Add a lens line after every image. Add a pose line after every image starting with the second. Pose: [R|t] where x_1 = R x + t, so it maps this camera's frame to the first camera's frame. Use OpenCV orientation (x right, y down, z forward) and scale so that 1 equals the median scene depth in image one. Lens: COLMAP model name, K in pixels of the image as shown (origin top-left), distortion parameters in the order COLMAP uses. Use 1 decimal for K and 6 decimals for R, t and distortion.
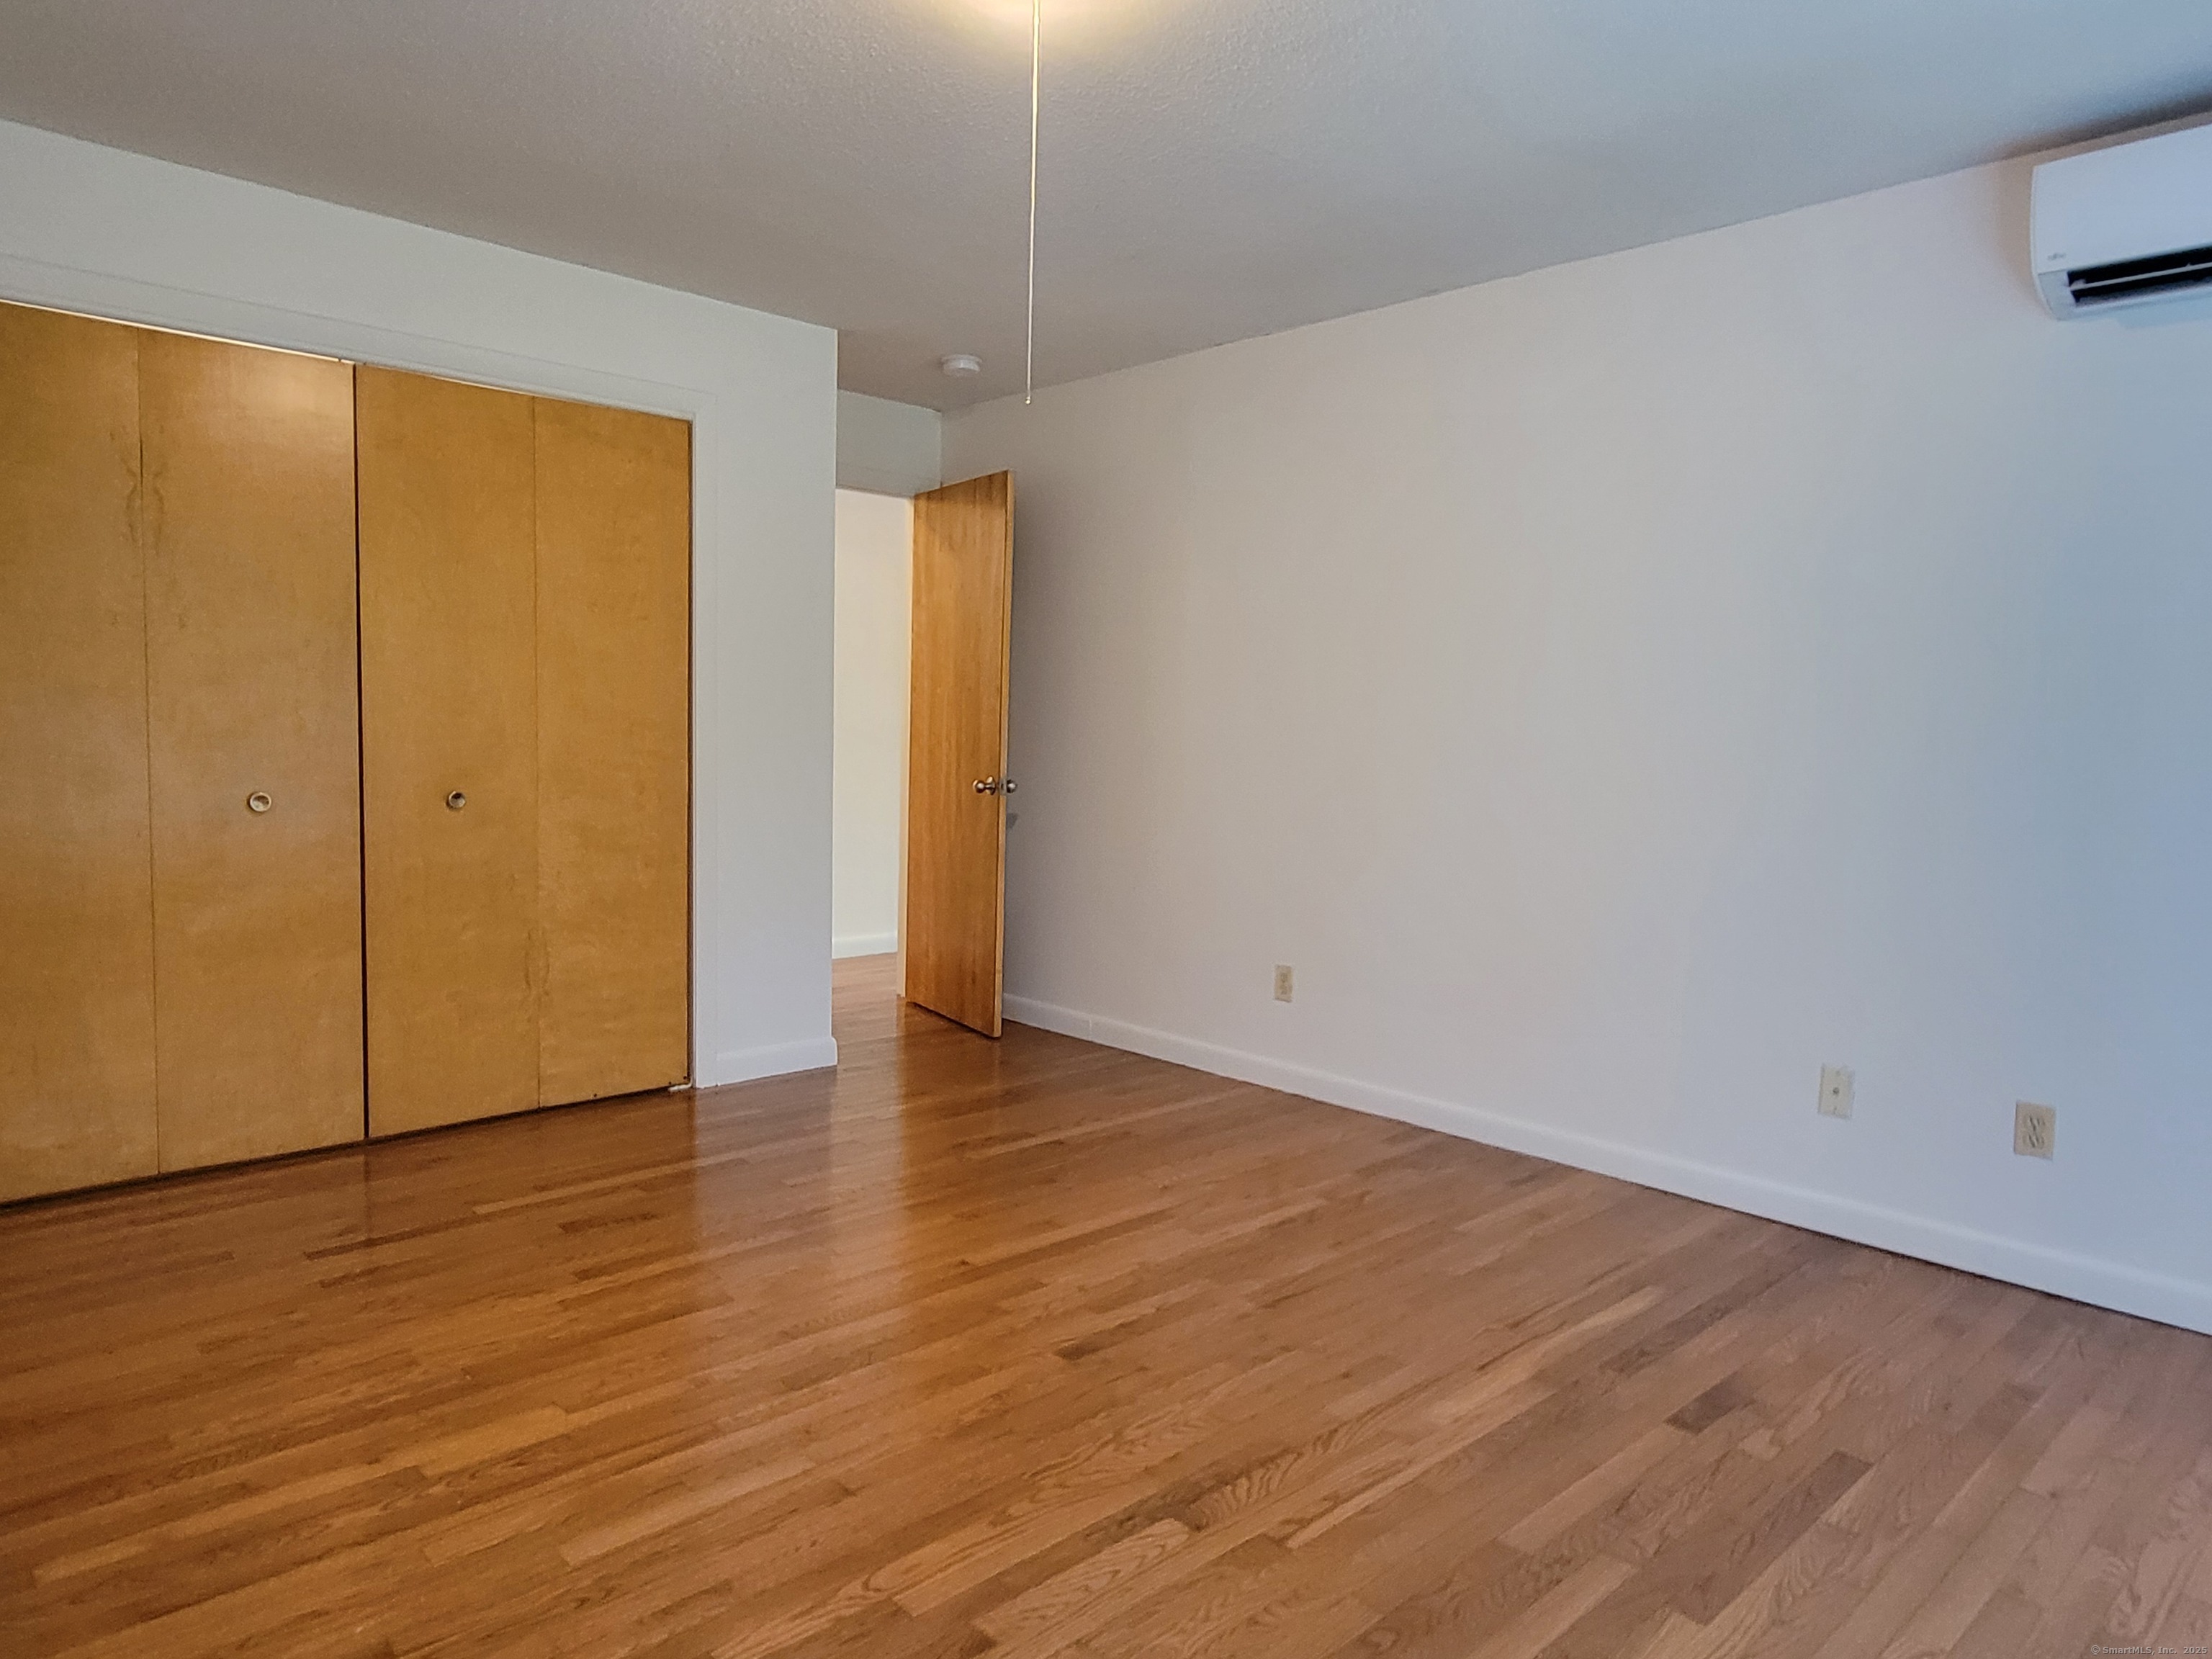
lens RADIAL K [[1410.5, 0, 1106.0], [0, 1410.5, 829.5], [0, 0, 1]] dist [0.001606, -0.002107]
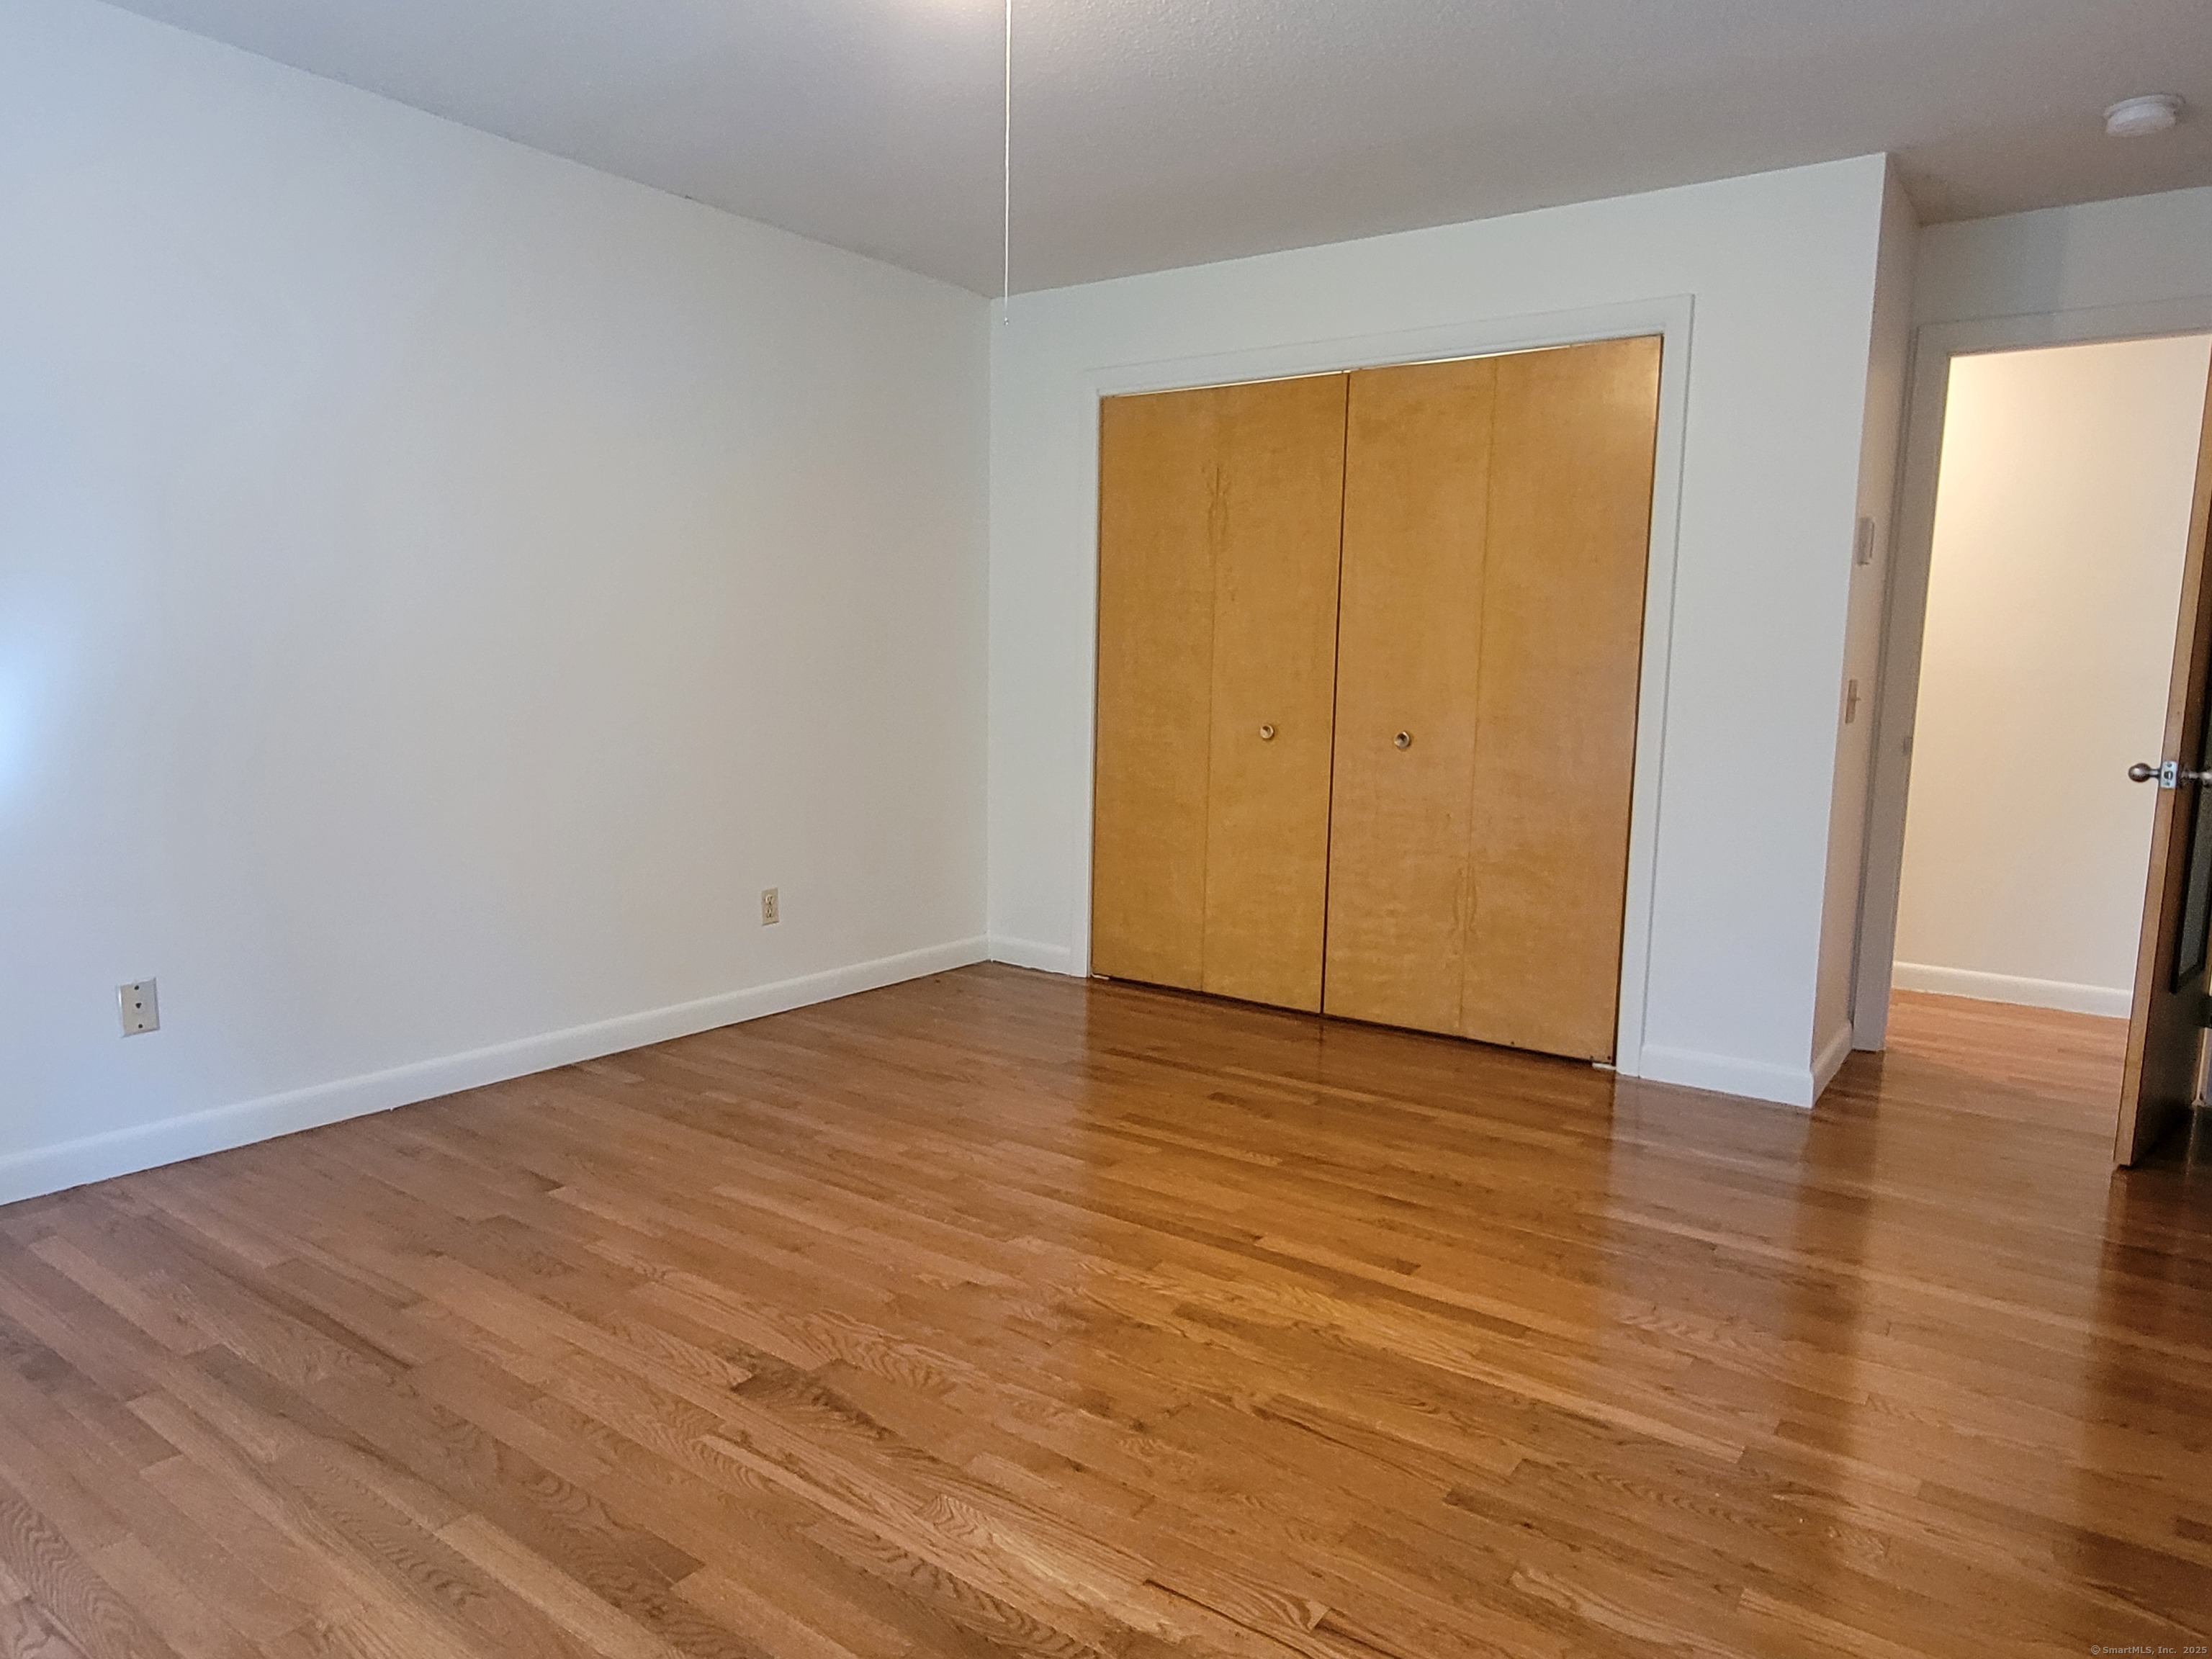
lens RADIAL K [[1410.5, 0, 1106.0], [0, 1410.5, 829.5], [0, 0, 1]] dist [0.001606, -0.002107]
pose [[0.185976, 0.097349, -0.977720, 0.675323], [-0.089419, 0.992627, 0.081824, -0.023449], [0.978477, 0.072209, 0.193310, 0.623980]]
